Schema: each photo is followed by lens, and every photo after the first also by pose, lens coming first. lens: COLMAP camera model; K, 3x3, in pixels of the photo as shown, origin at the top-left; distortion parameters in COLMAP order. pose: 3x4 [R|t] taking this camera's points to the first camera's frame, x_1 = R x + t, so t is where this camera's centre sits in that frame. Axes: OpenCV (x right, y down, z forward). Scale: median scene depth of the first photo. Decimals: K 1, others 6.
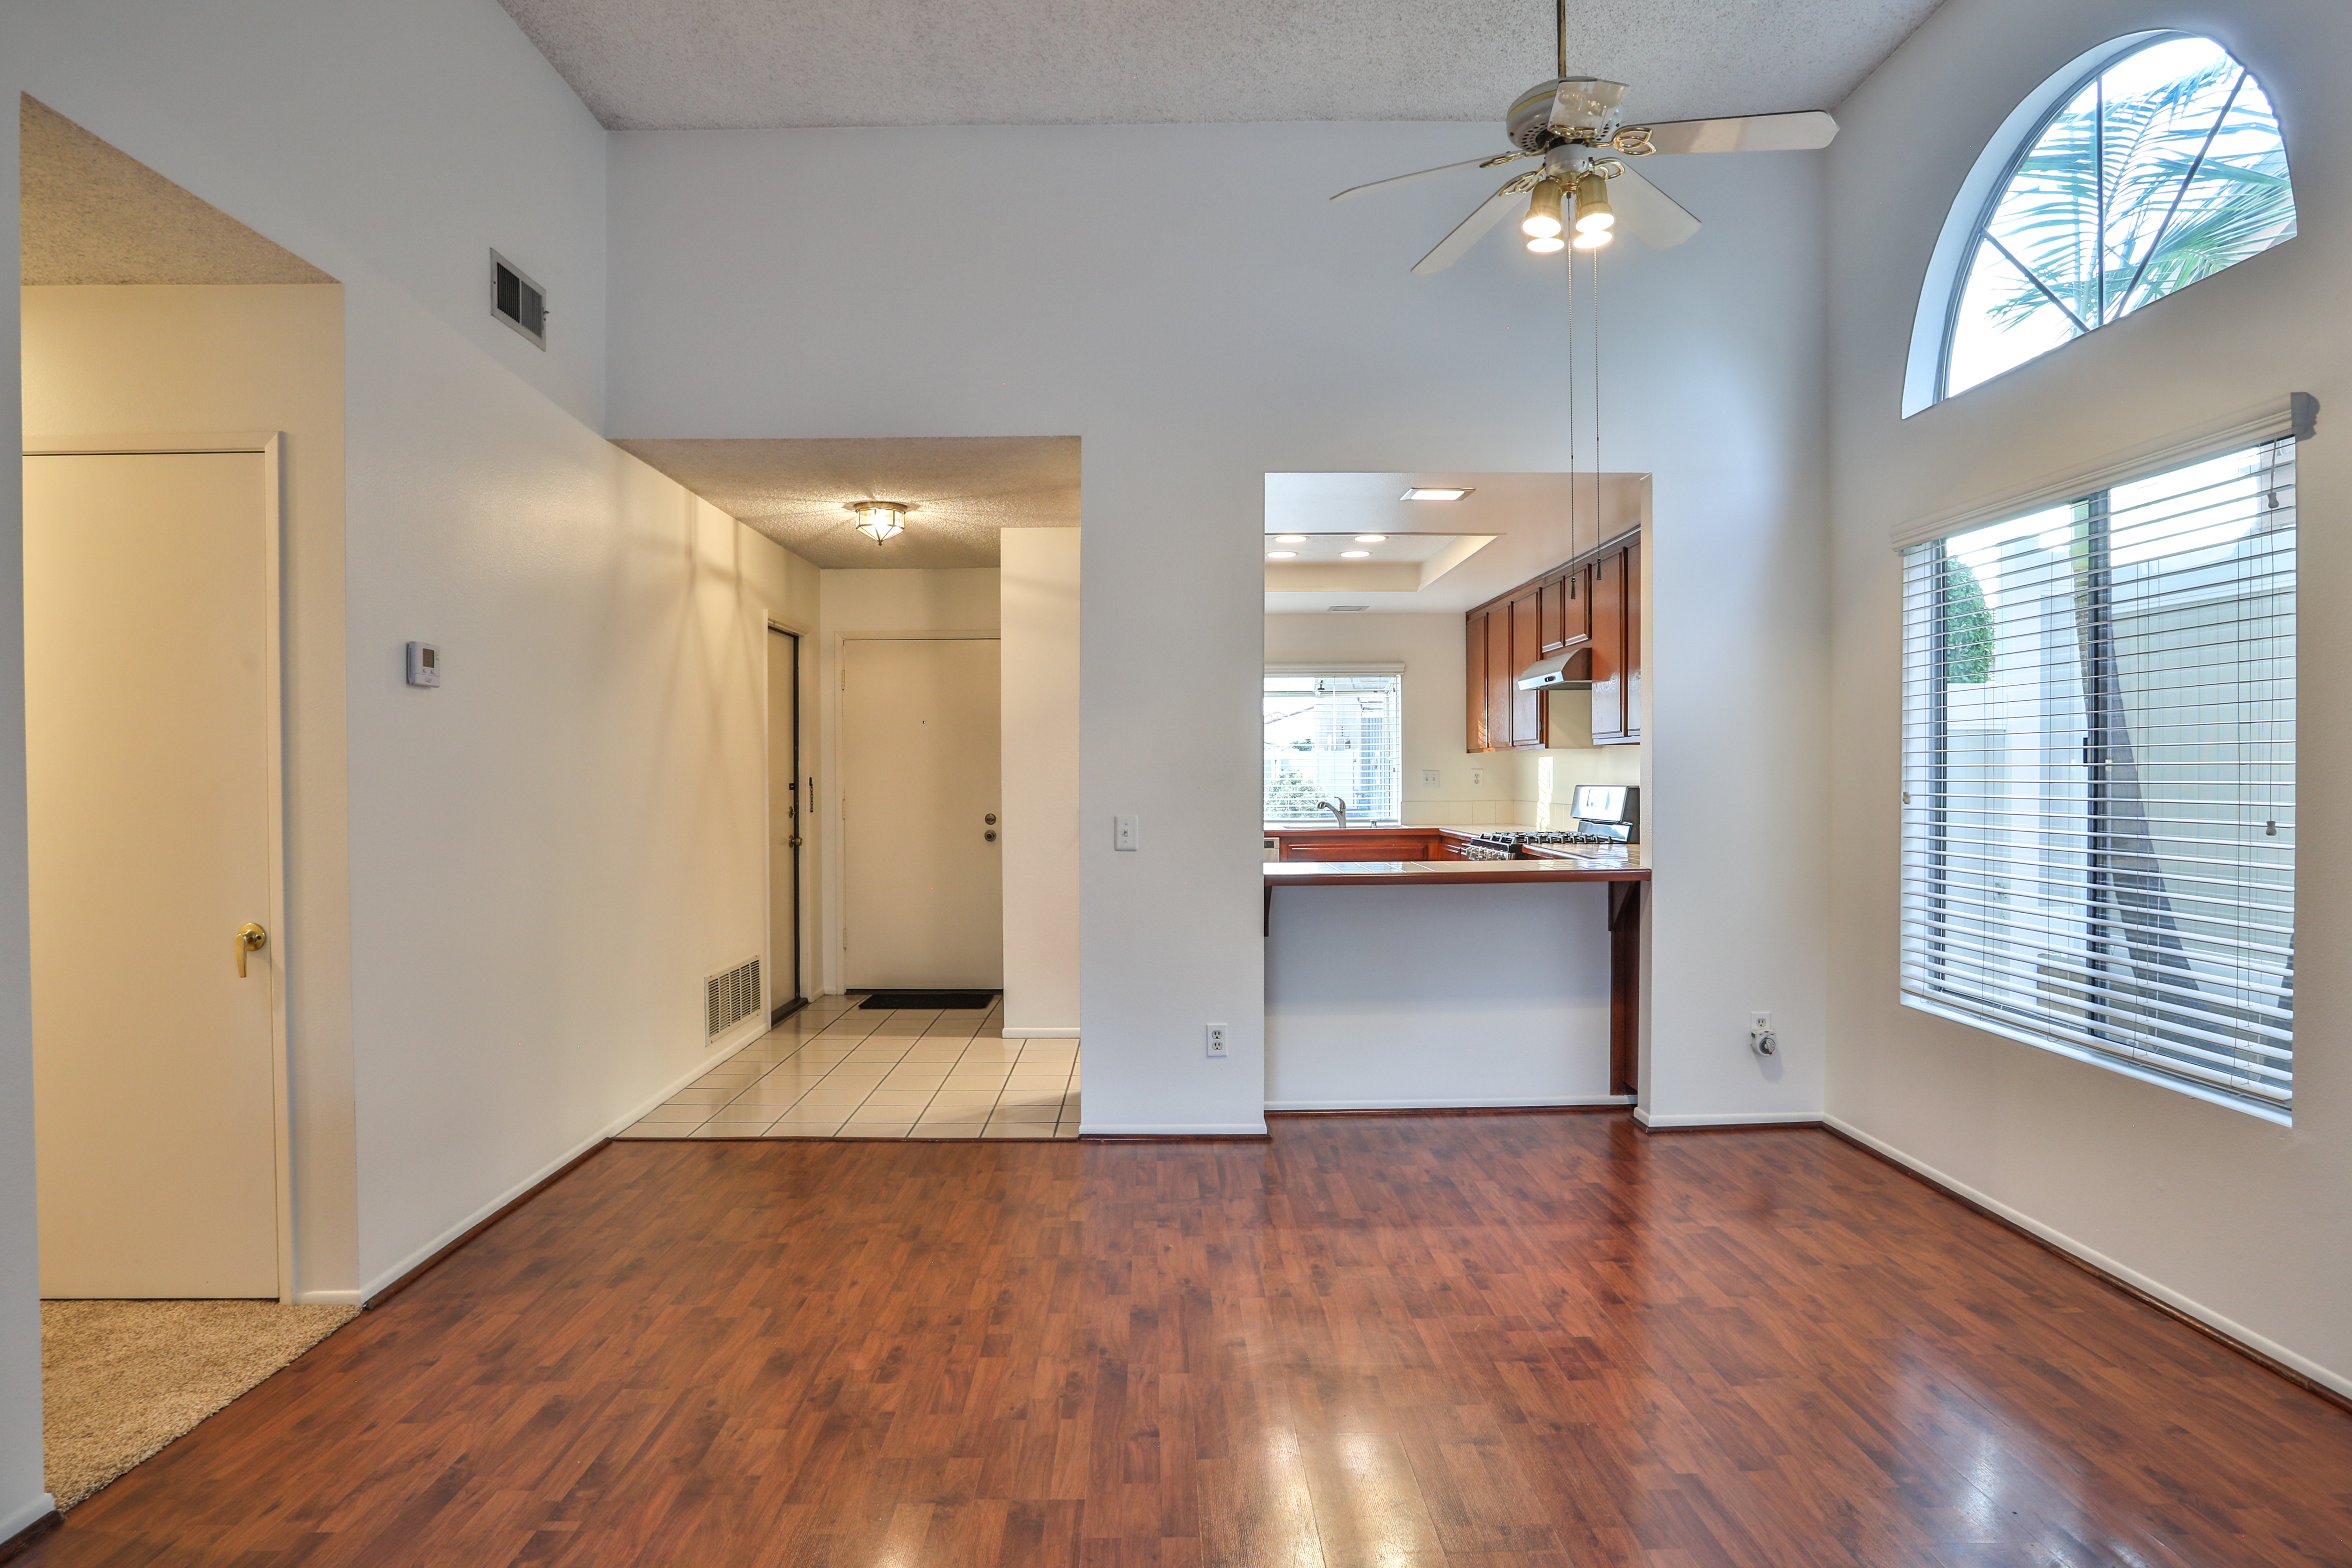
lens RADIAL K [[1360.1, 0, 1157.2], [0, 1360.1, 768.3], [0, 0, 1]] dist [-0.073392, 0.050182]
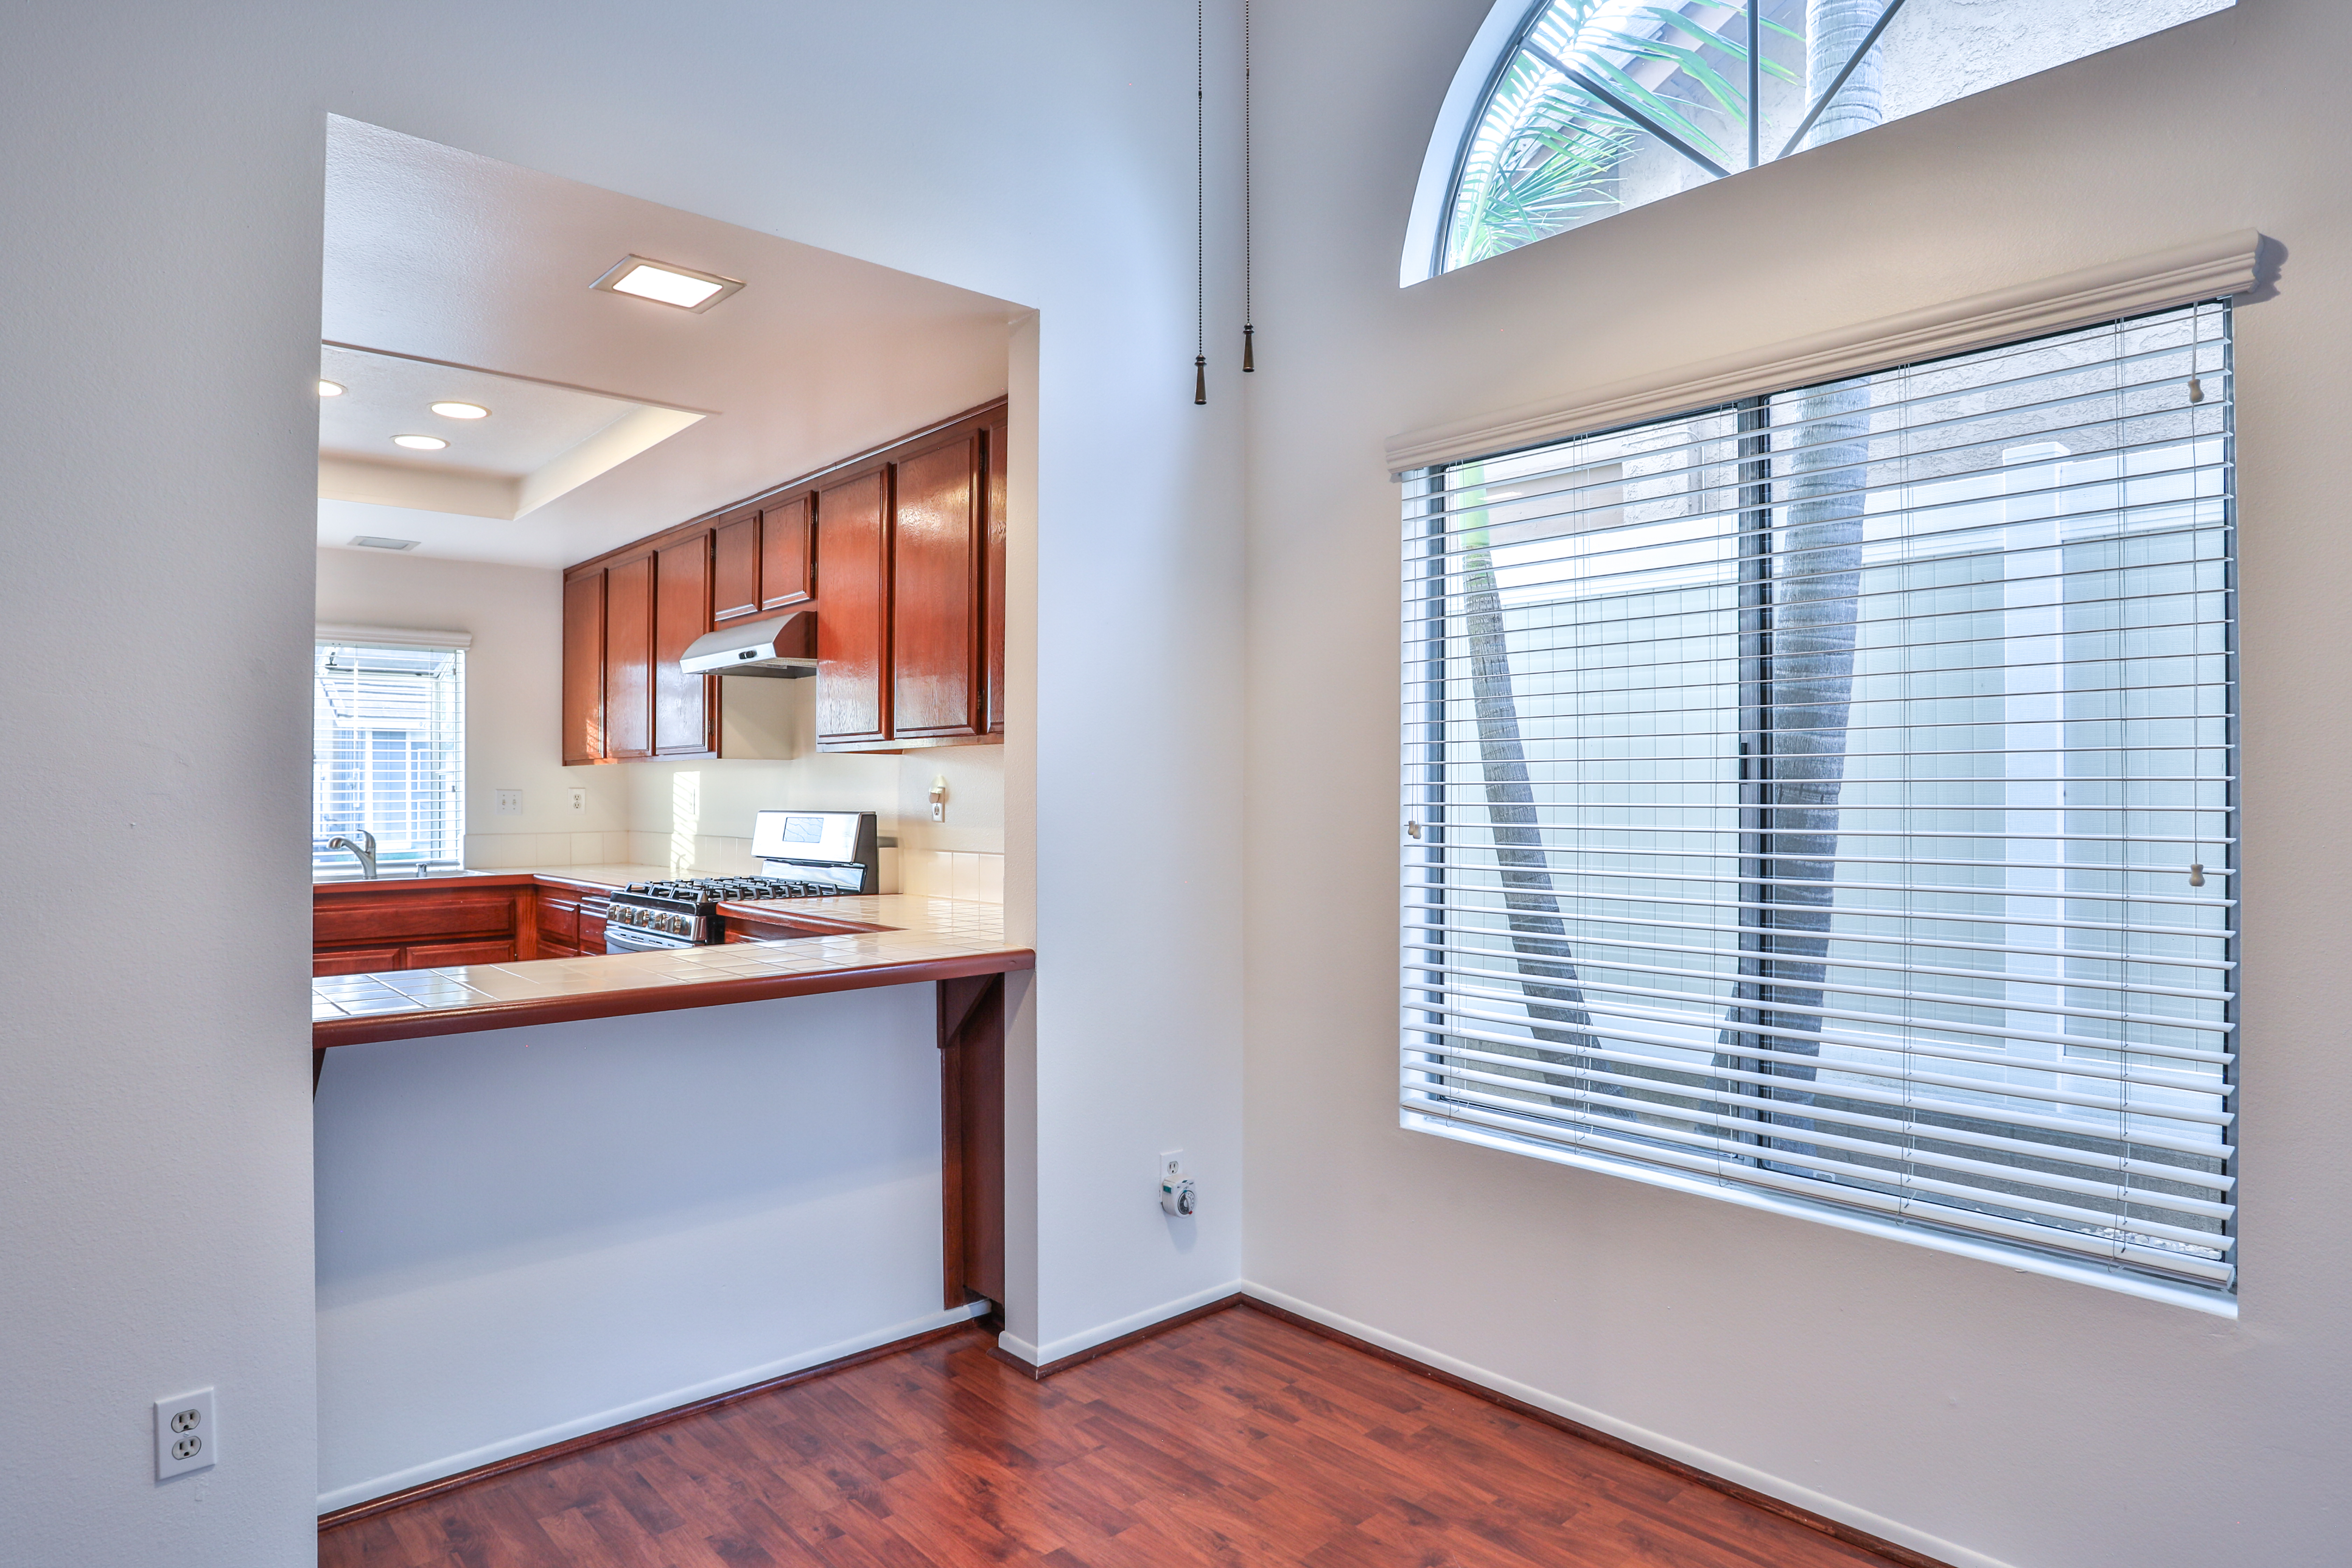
lens RADIAL K [[1360.1, 0, 1157.2], [0, 1360.1, 768.3], [0, 0, 1]] dist [-0.073392, 0.050182]
pose [[0.752796, 0.011532, 0.658153, -0.001406], [-0.001509, 0.999874, -0.015795, 0.001394], [-0.658252, 0.010897, 0.752719, 0.491156]]
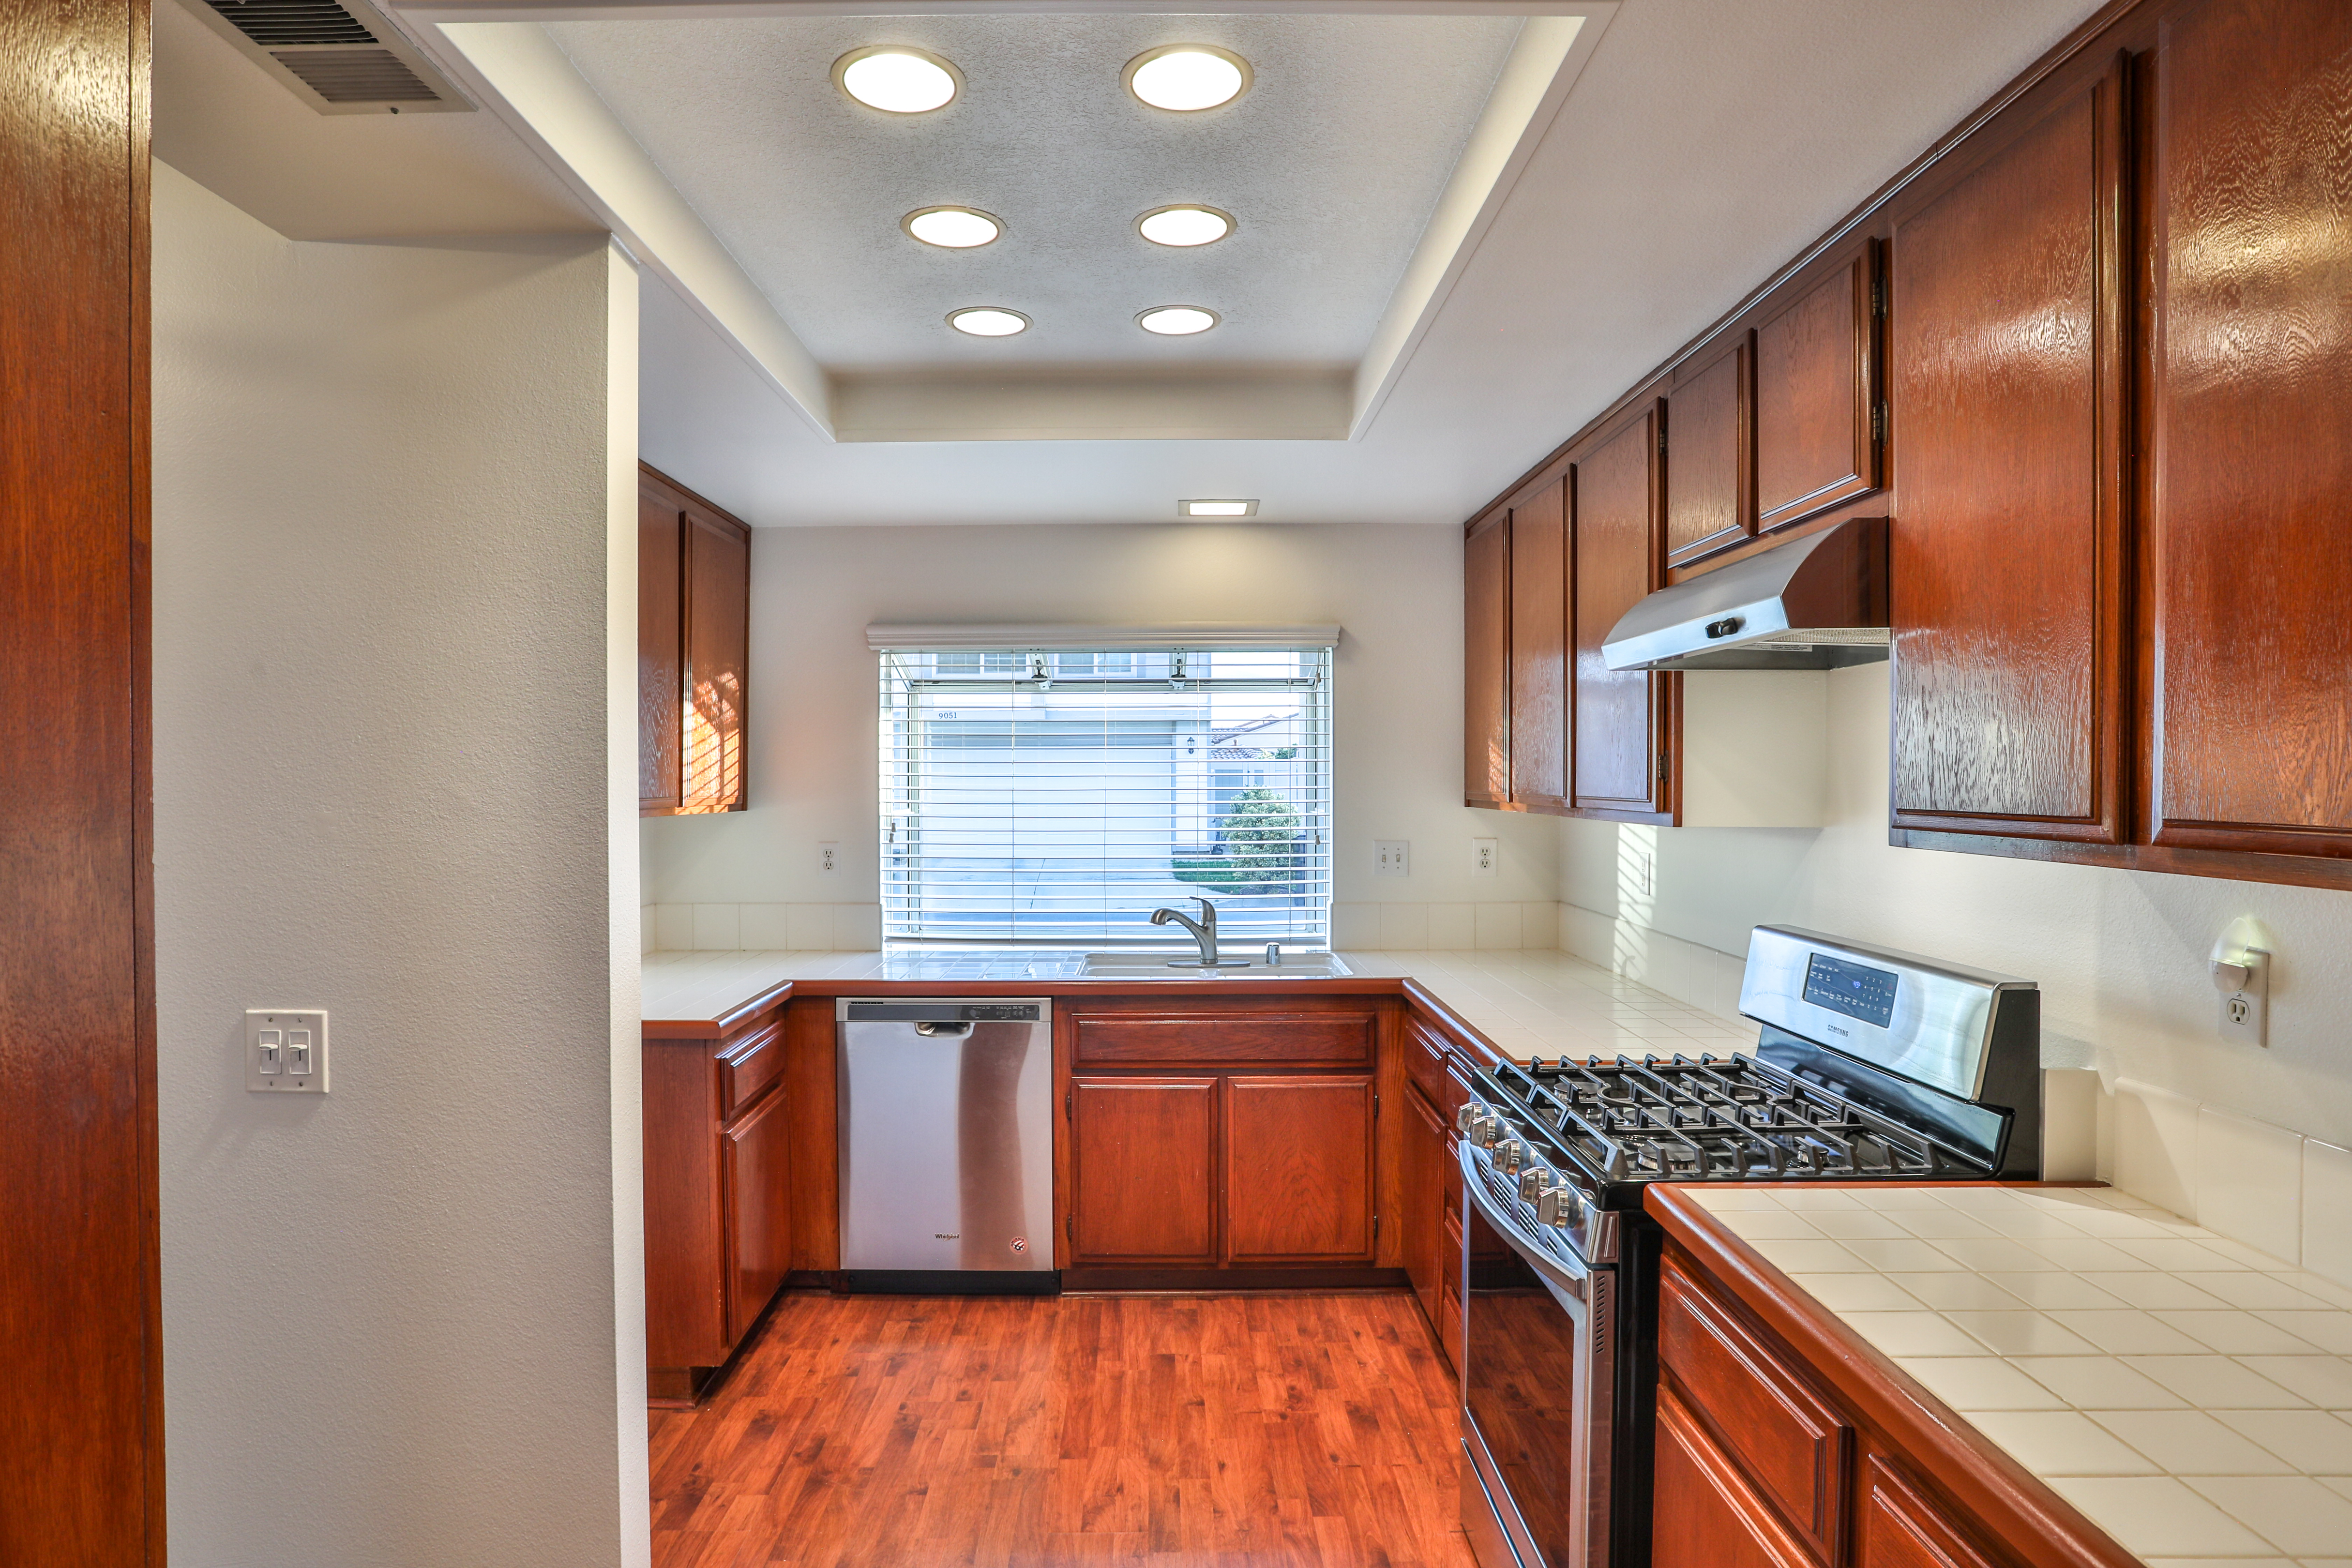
lens RADIAL K [[1360.1, 0, 1157.2], [0, 1360.1, 768.3], [0, 0, 1]] dist [-0.073392, 0.050182]
pose [[0.999981, 0.005688, 0.002251, 0.215643], [-0.005686, 0.999984, -0.000486, -0.044826], [-0.002254, 0.000473, 0.999997, 0.947260]]
